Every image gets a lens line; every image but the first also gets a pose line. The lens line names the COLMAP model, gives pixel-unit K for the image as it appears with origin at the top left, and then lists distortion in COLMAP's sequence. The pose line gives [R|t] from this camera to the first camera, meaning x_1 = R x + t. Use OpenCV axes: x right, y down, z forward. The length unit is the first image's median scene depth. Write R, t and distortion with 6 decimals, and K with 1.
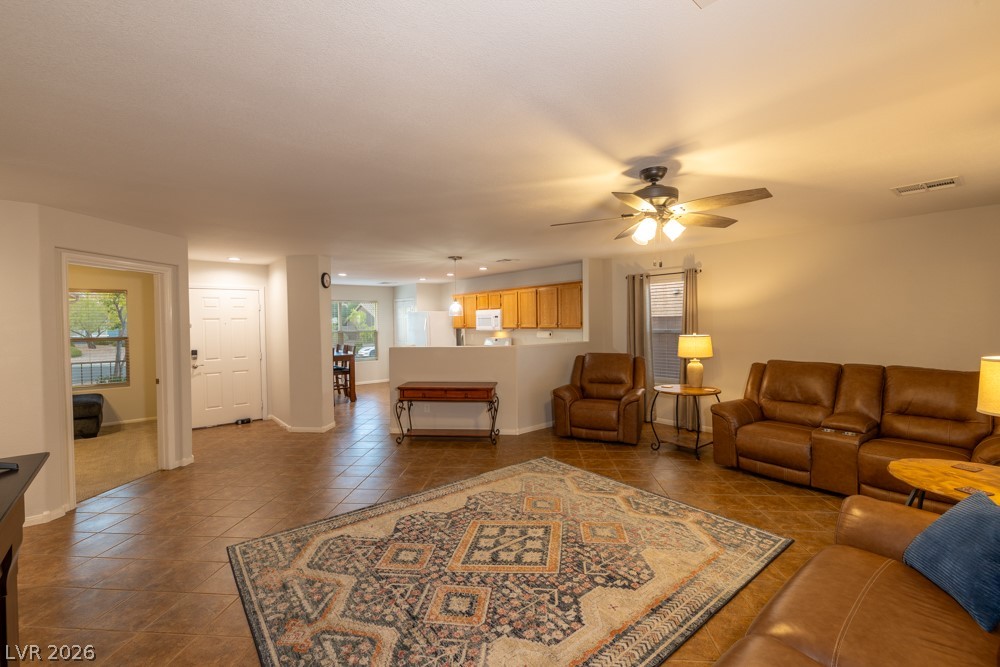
lens RADIAL K [[431.8, 0, 496.1], [0, 431.8, 329.2], [0, 0, 1]] dist [-0.003667, 0.000199]
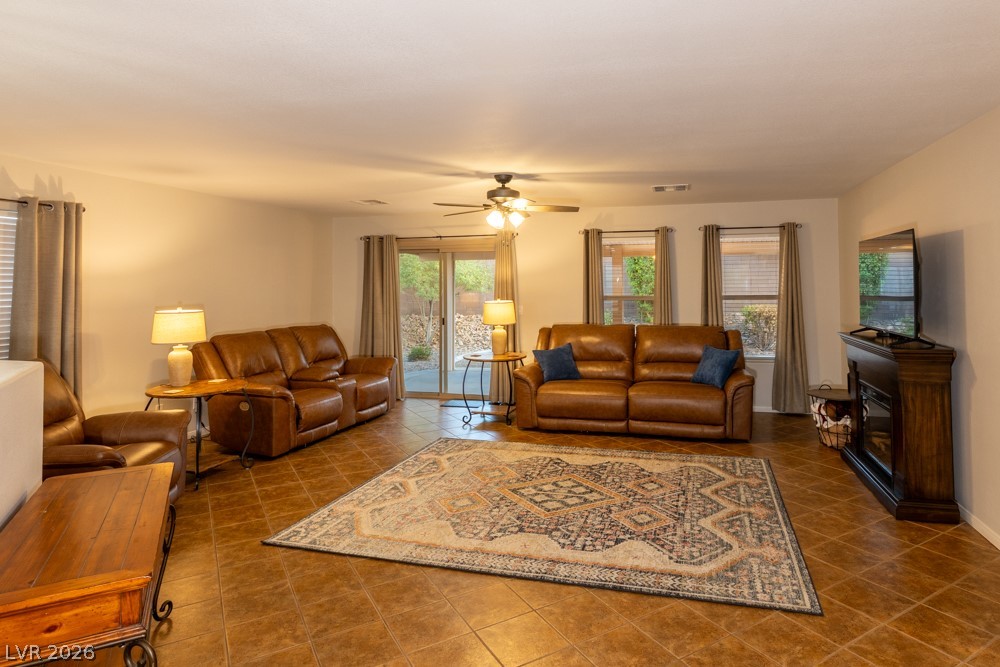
lens RADIAL K [[579.4, 0, 543.9], [0, 579.4, 268.3], [0, 0, 1]] dist [-0.007172, -0.000791]
pose [[-0.595694, 0.040394, 0.802195, -1.107652], [0.031266, 0.999144, -0.027093, -0.019034], [-0.802603, 0.008943, -0.596447, 1.878199]]
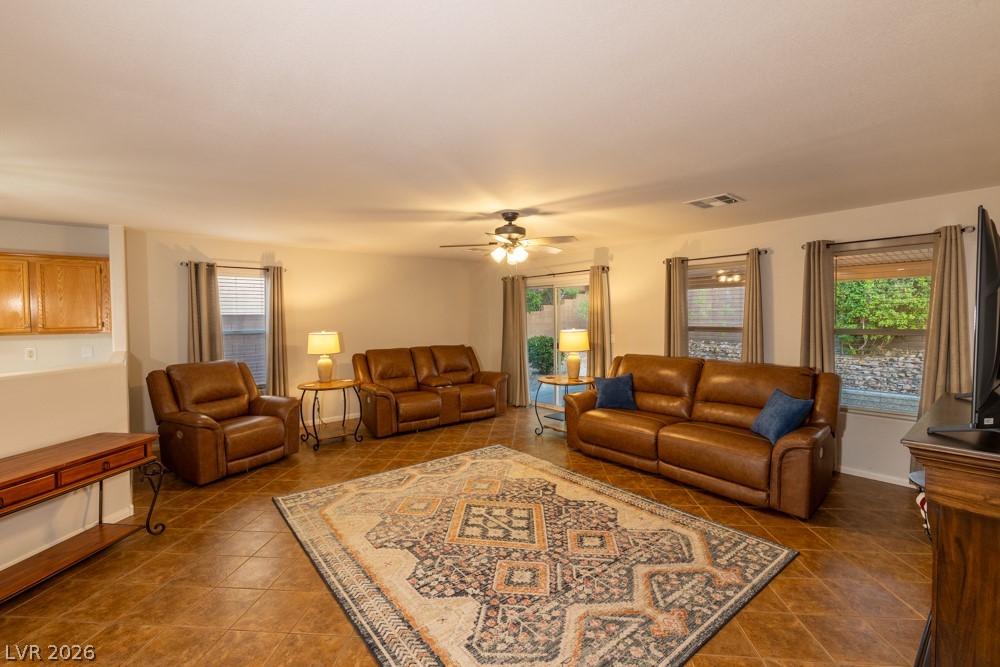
lens RADIAL K [[431.8, 0, 499.6], [0, 431.8, 329.8], [0, 0, 1]] dist [-0.003667, 0.000199]
pose [[-0.002702, -0.018894, 0.999818, -1.039498], [0.027606, 0.999439, 0.018962, -0.003787], [-0.999615, 0.027652, -0.002179, 0.986763]]
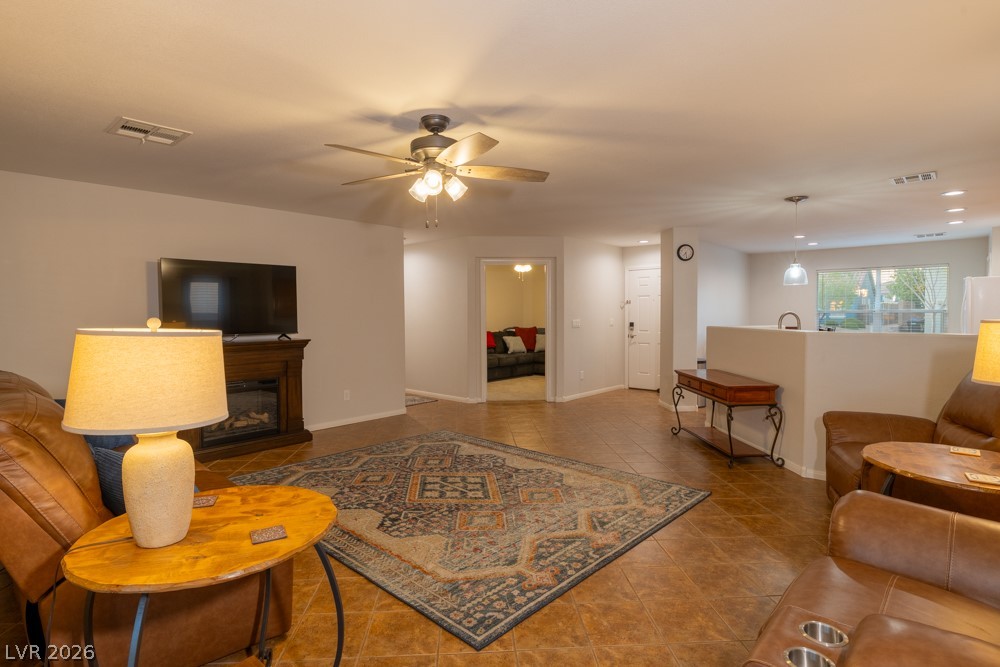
lens RADIAL K [[509.0, 0, 497.7], [0, 509.0, 328.9], [0, 0, 1]] dist [-0.003449, 0.000661]
pose [[0.145019, 0.047547, -0.988286, 1.362428], [-0.014900, 0.998836, 0.045869, 0.016287], [0.989317, 0.008073, 0.145559, 0.918582]]
